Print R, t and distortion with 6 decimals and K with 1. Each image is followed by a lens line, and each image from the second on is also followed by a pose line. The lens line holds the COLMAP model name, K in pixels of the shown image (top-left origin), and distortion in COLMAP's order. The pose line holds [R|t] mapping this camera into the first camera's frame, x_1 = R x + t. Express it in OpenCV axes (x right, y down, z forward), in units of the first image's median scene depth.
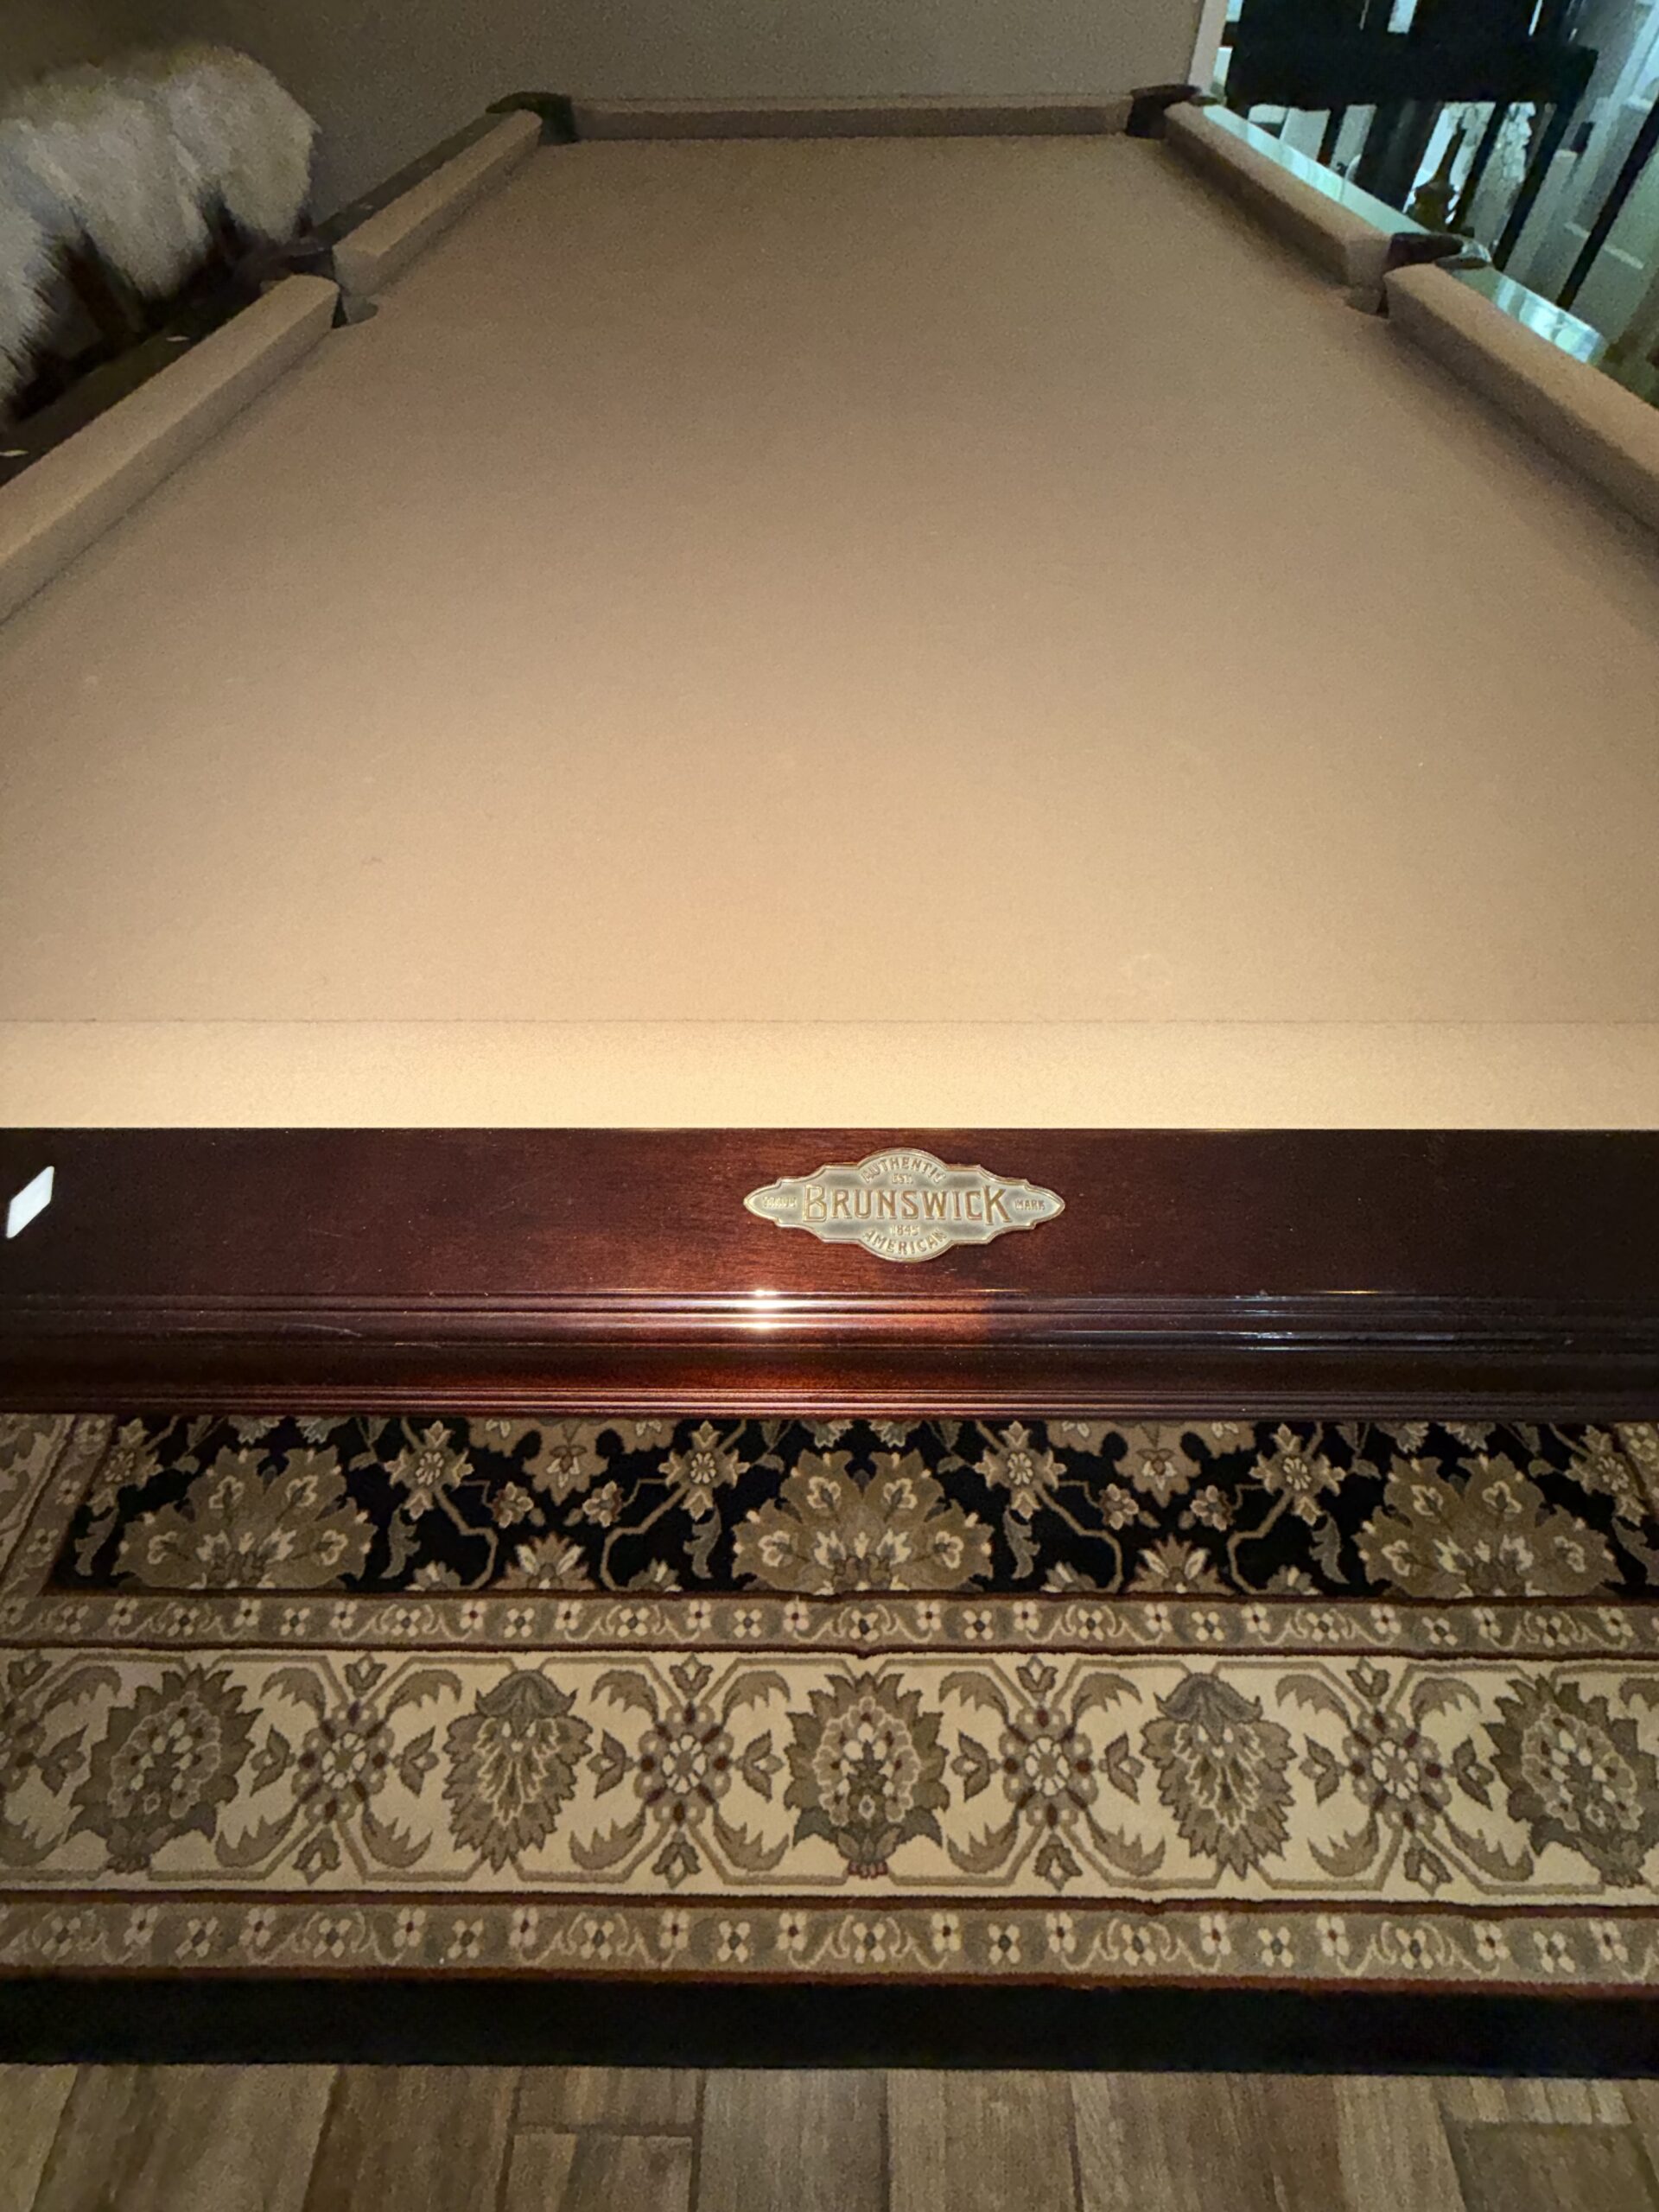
lens RADIAL K [[879.1, 0, 830.5], [0, 879.1, 1098.8], [0, 0, 1]] dist [-0.001187, 0.000073]
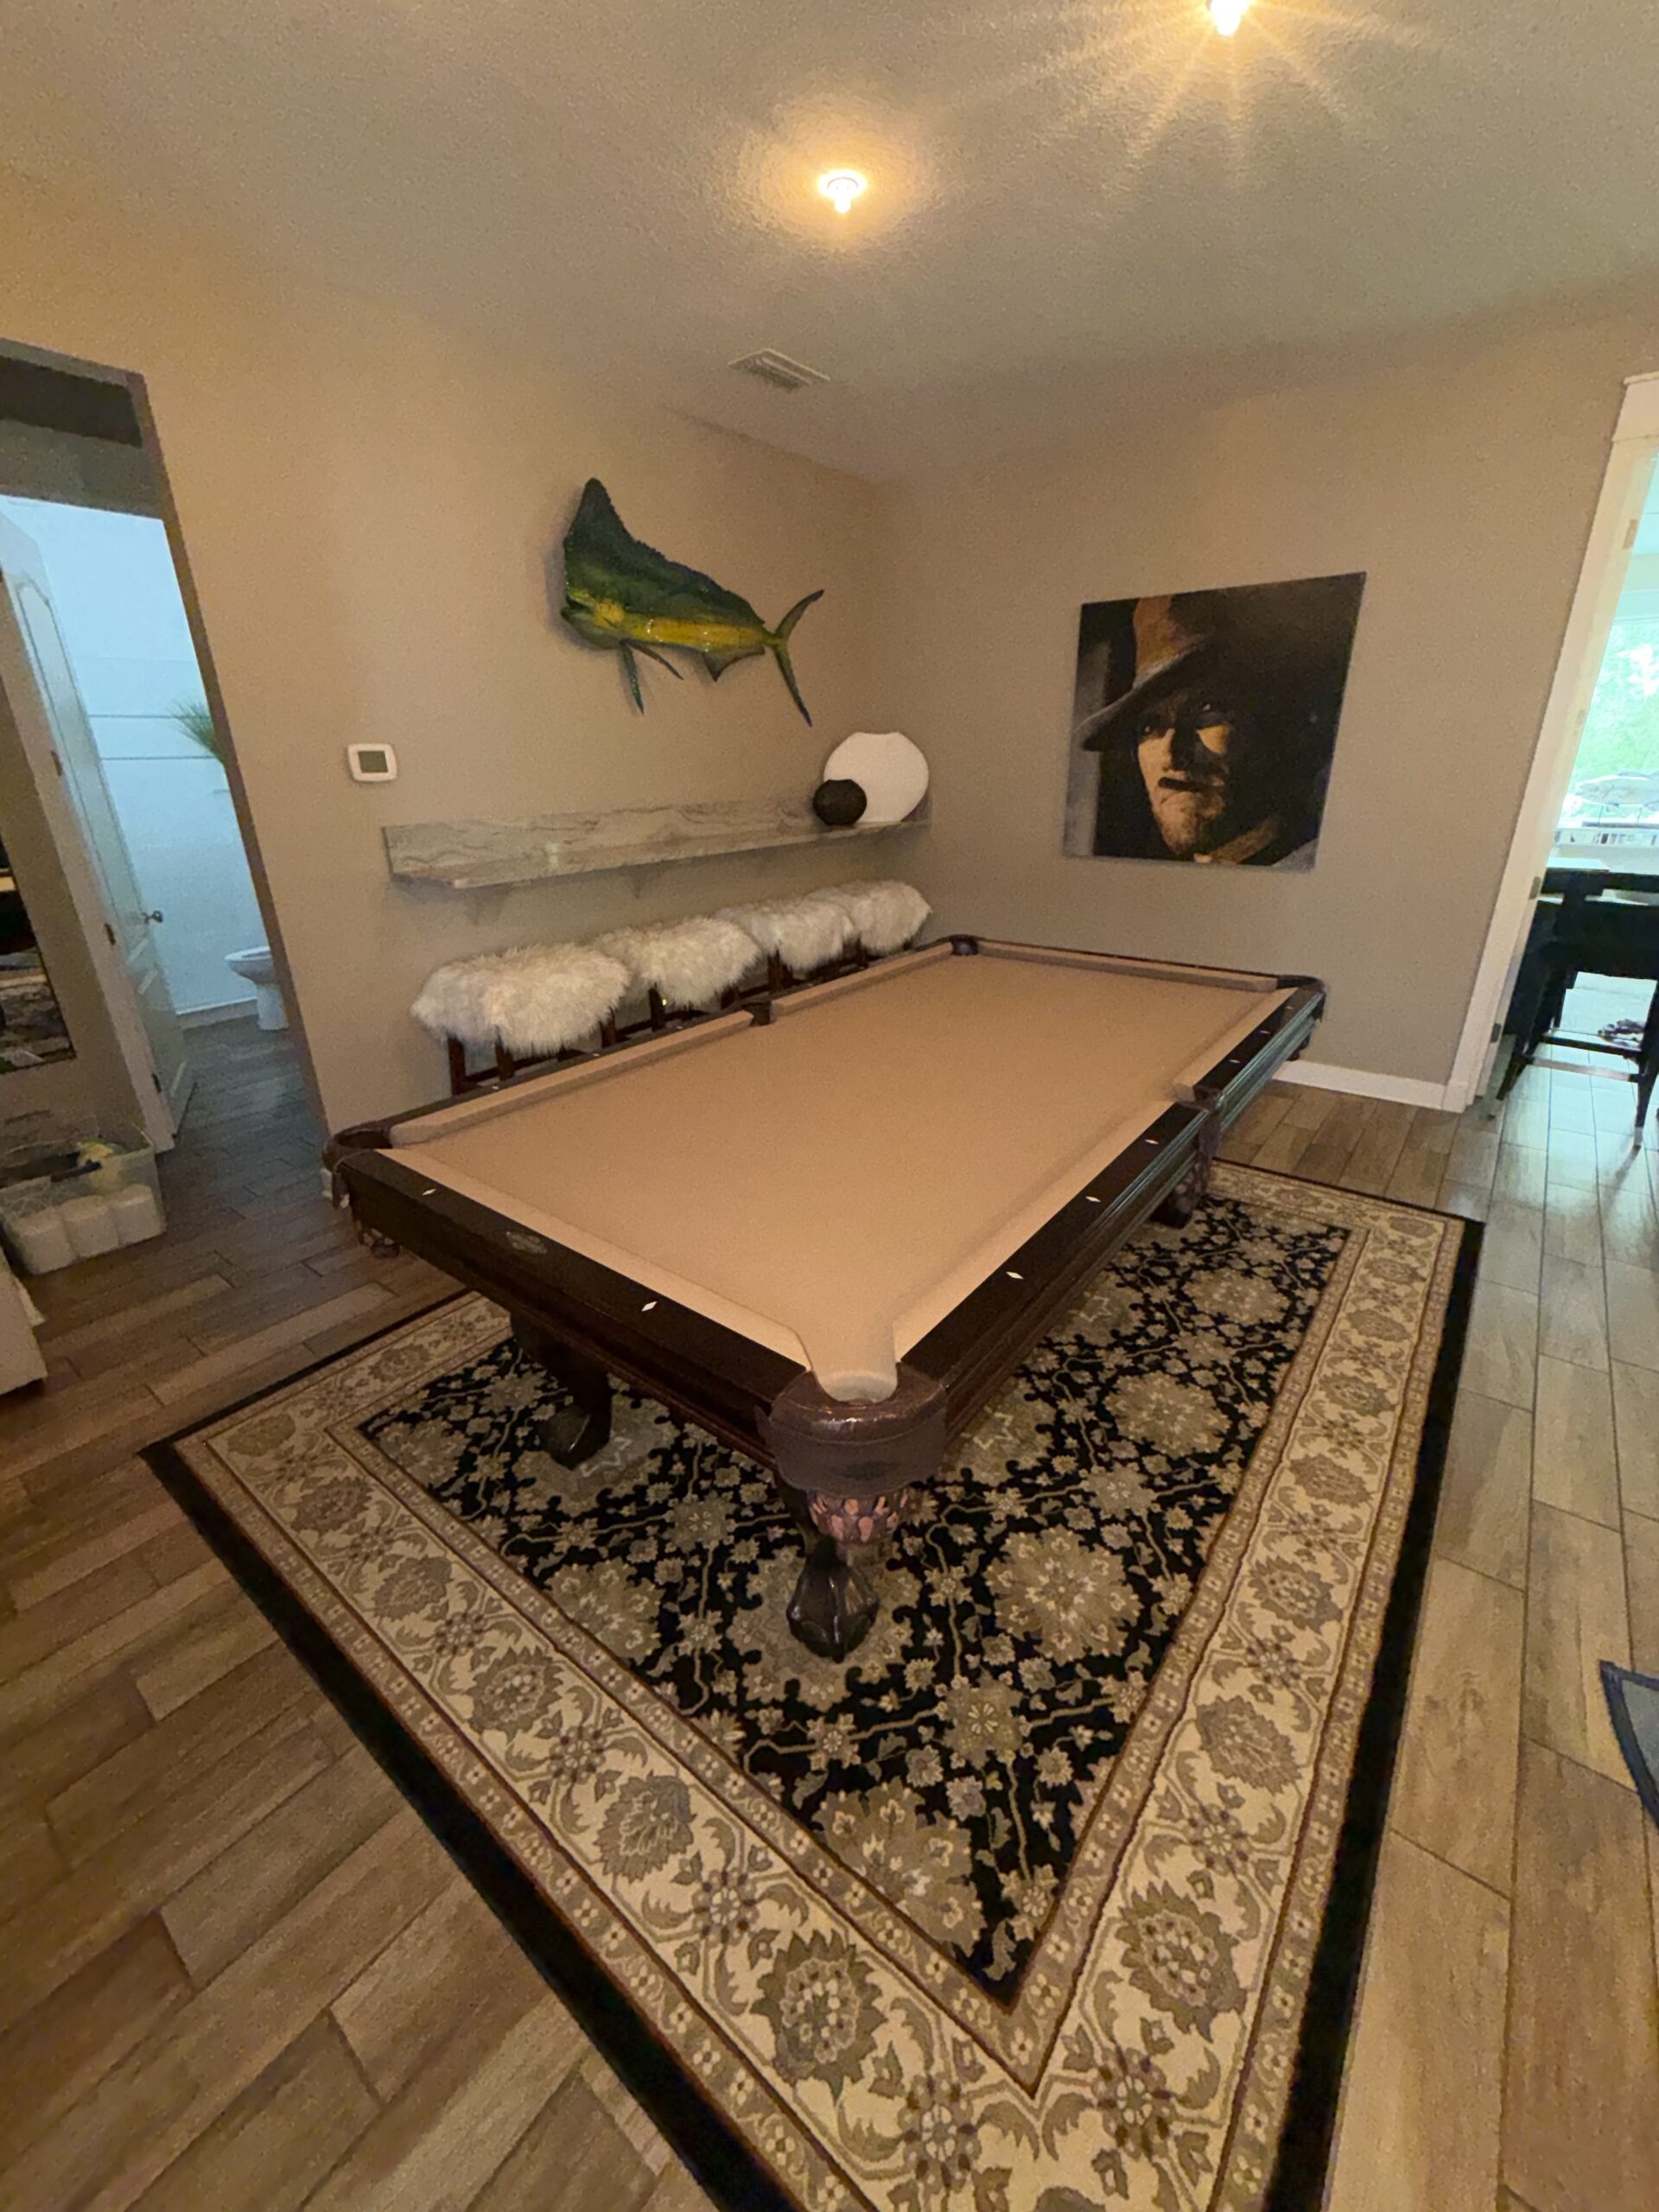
lens RADIAL K [[878.4, 0, 830.6], [0, 878.4, 1097.5], [0, 0, 1]] dist [-0.000947, -0.000493]
pose [[0.795332, 0.219382, -0.565083, 1.212280], [-0.485953, 0.787997, -0.378035, 0.151077], [0.362349, 0.575267, 0.733329, -0.733194]]
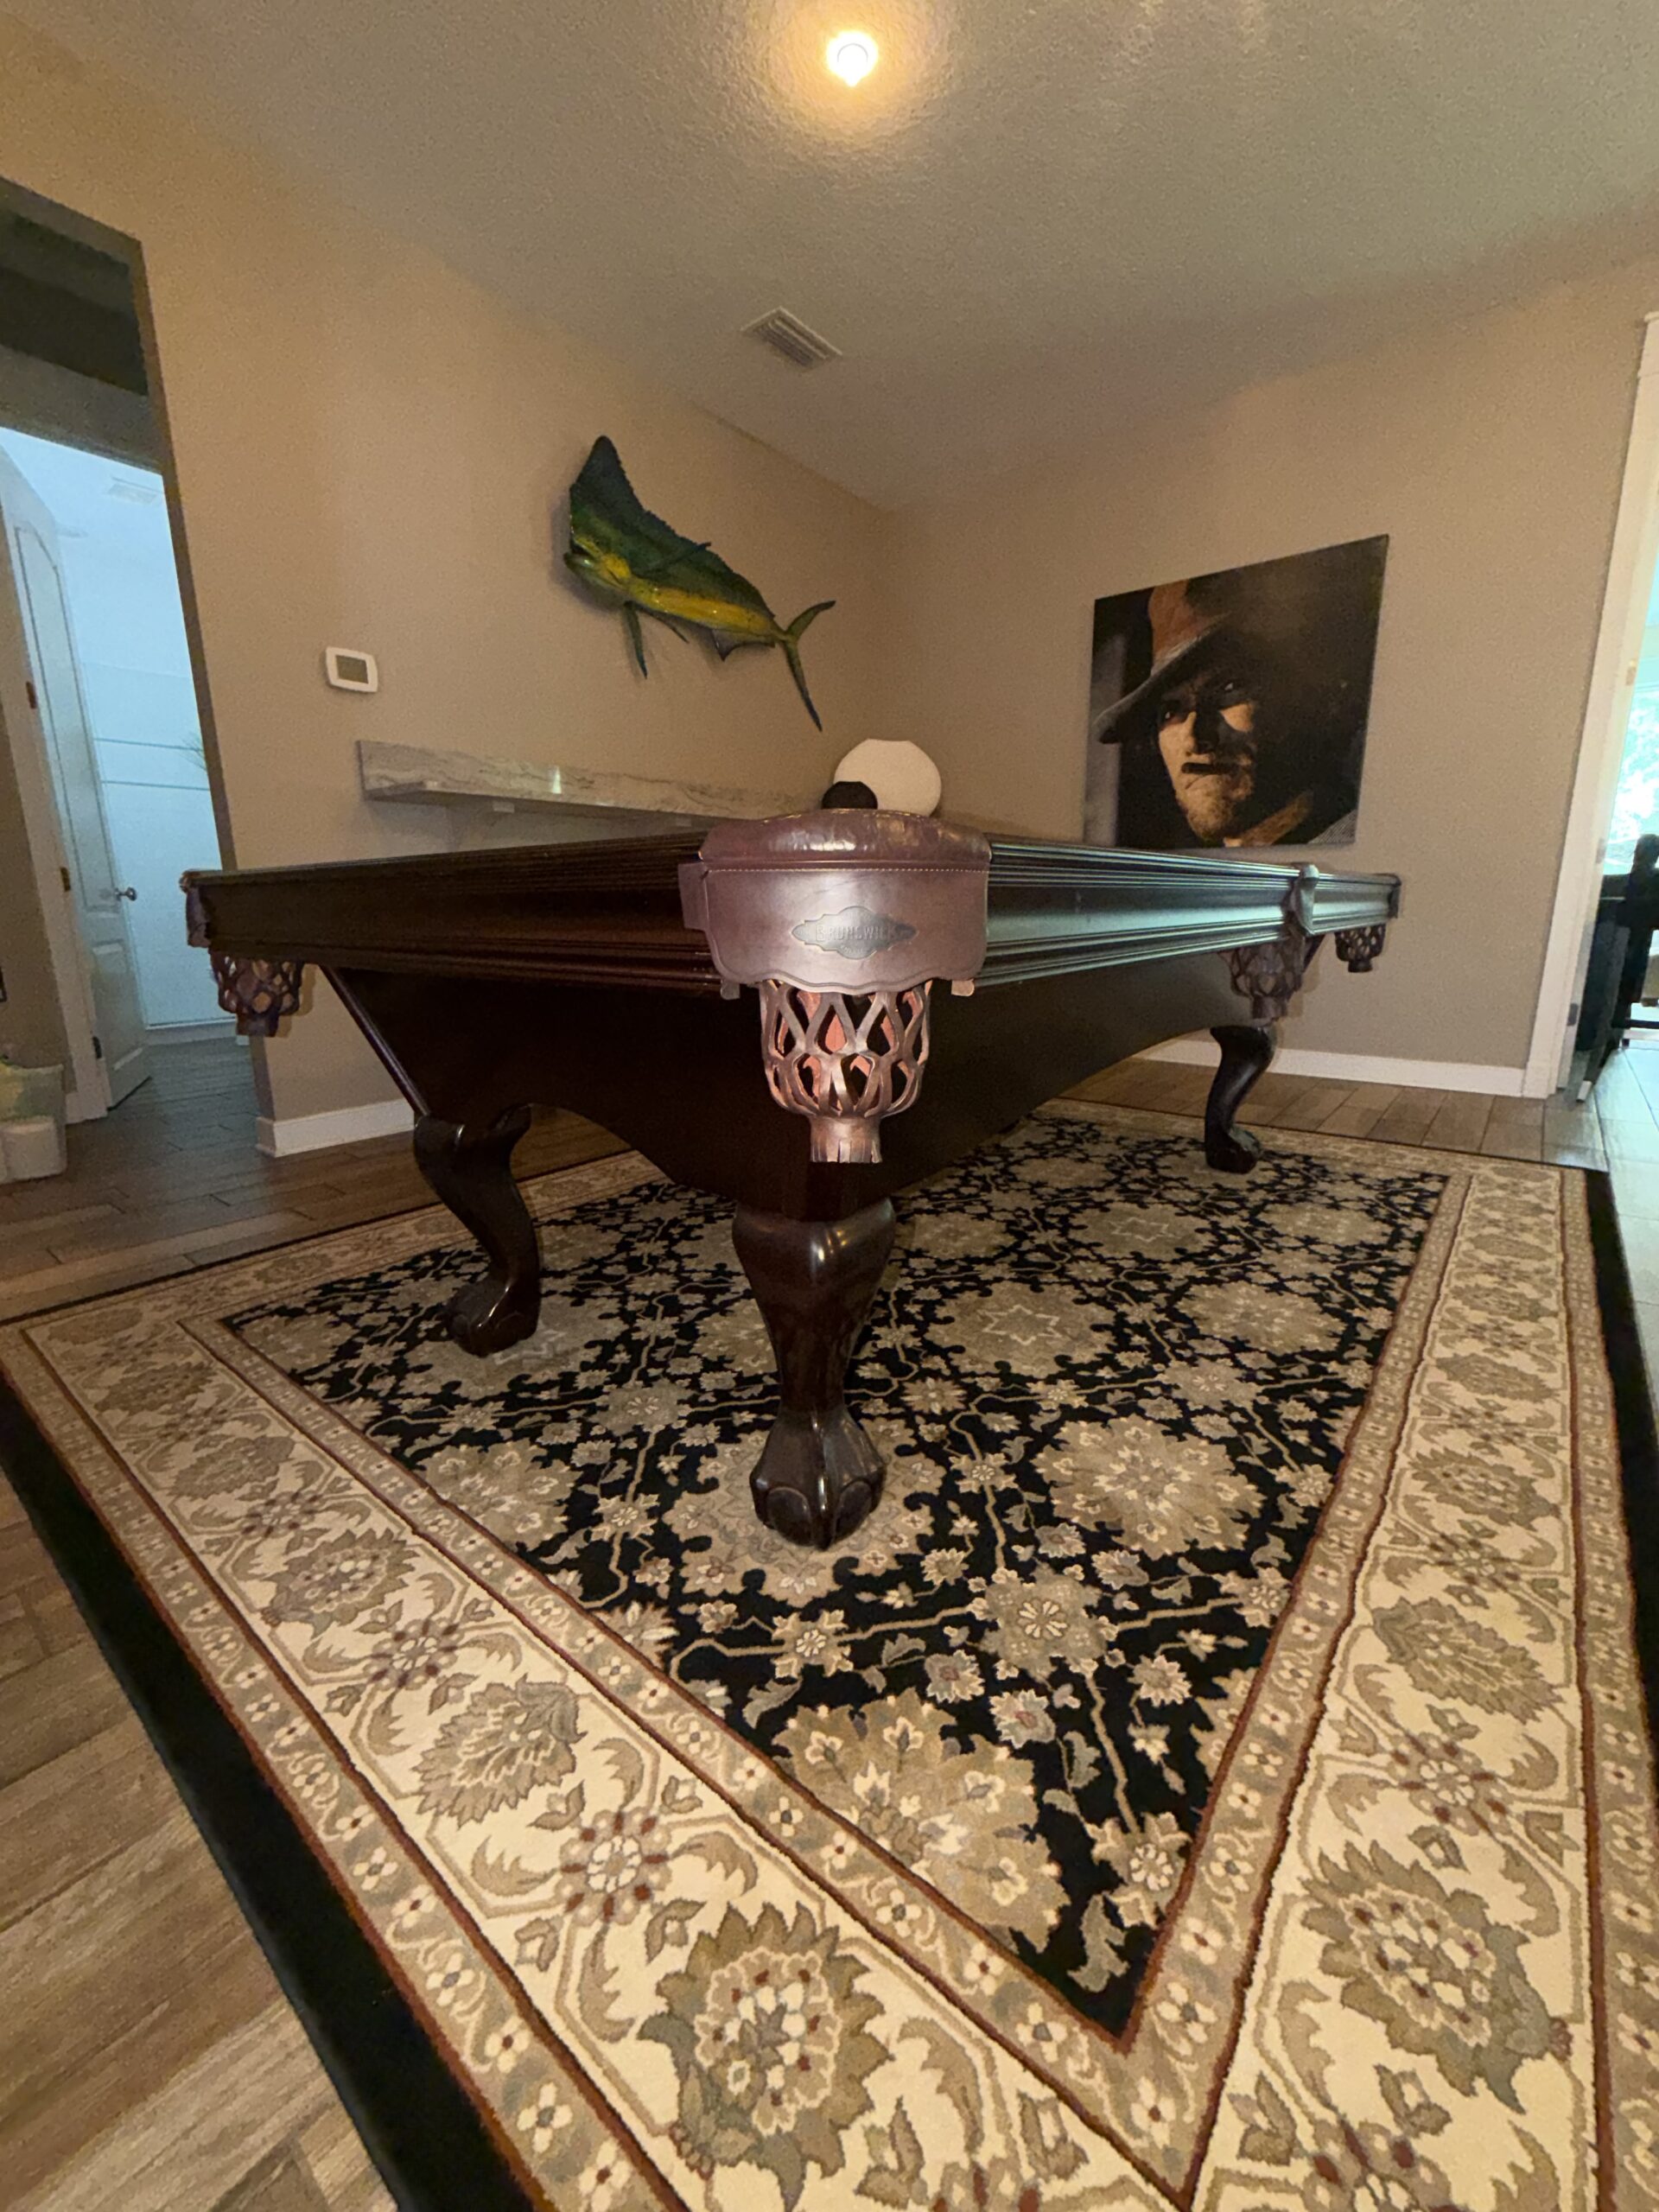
lens RADIAL K [[879.1, 0, 830.5], [0, 879.1, 1098.8], [0, 0, 1]] dist [-0.001187, 0.000073]
pose [[0.785104, 0.136297, -0.604181, 1.124896], [-0.499891, 0.715379, -0.488203, 0.499316], [0.365677, 0.685315, 0.629781, 0.024779]]
